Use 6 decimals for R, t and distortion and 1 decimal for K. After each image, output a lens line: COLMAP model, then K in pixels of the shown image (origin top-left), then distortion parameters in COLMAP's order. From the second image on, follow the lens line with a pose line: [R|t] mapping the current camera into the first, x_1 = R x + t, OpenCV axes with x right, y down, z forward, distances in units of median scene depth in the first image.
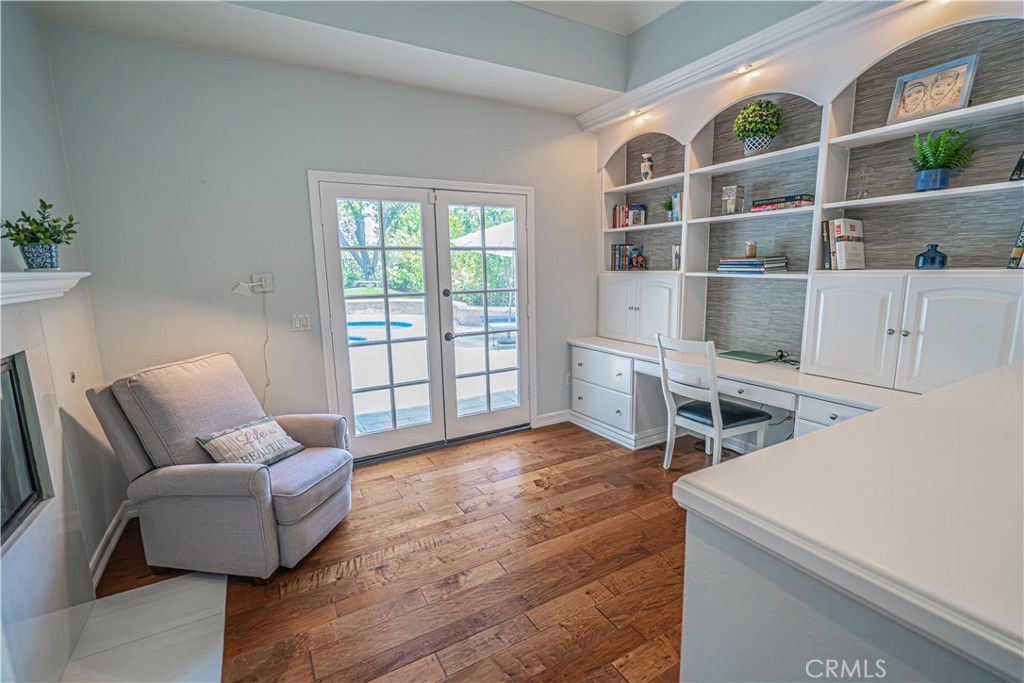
lens RADIAL K [[461.5, 0, 512.0], [0, 461.5, 341.5], [0, 0, 1]] dist [-0.003074, -0.000318]
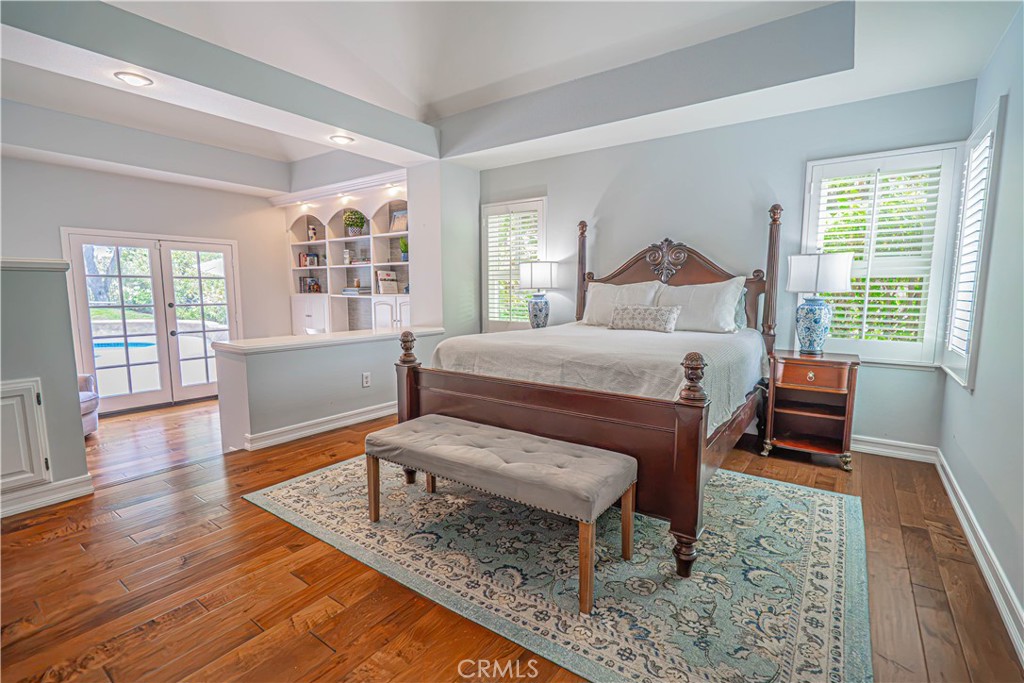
lens RADIAL K [[477.9, 0, 517.4], [0, 477.9, 342.7], [0, 0, 1]] dist [0.000133, 0.001049]
pose [[0.912980, -0.024524, 0.407267, 0.303299], [0.046466, 0.997947, -0.044071, 0.167672], [-0.405350, 0.059160, 0.912245, -1.073587]]
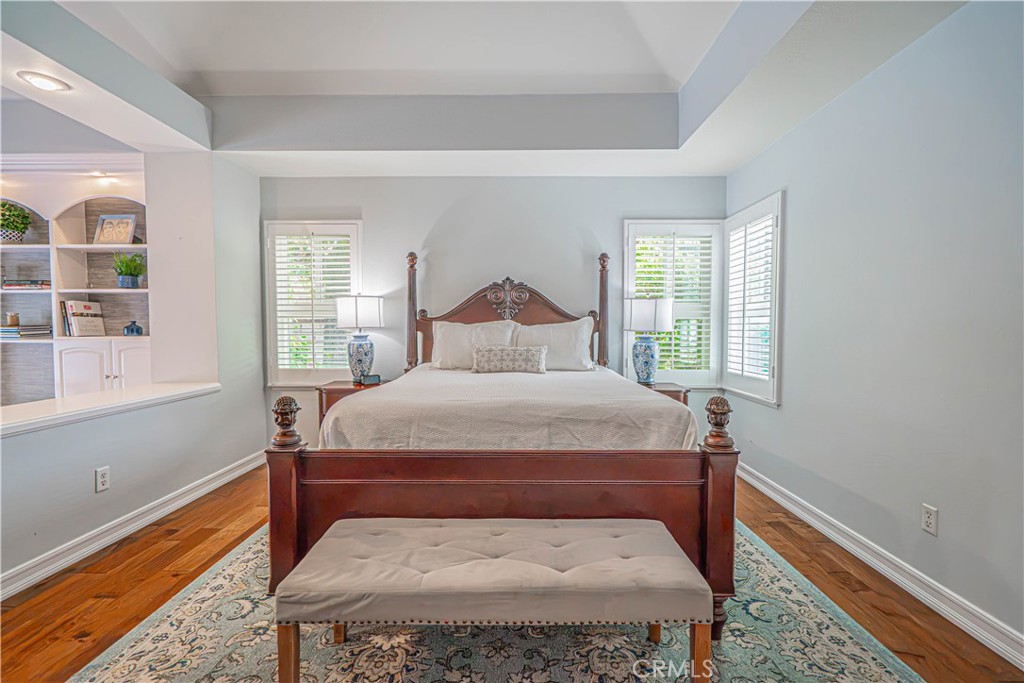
lens RADIAL K [[466.4, 0, 512.3], [0, 466.4, 345.2], [0, 0, 1]] dist [-0.001003, 0.001339]
pose [[0.512958, -0.013484, 0.858308, 0.140742], [0.127847, 0.989925, -0.060854, 0.104855], [-0.848840, 0.140947, 0.509514, -0.697657]]
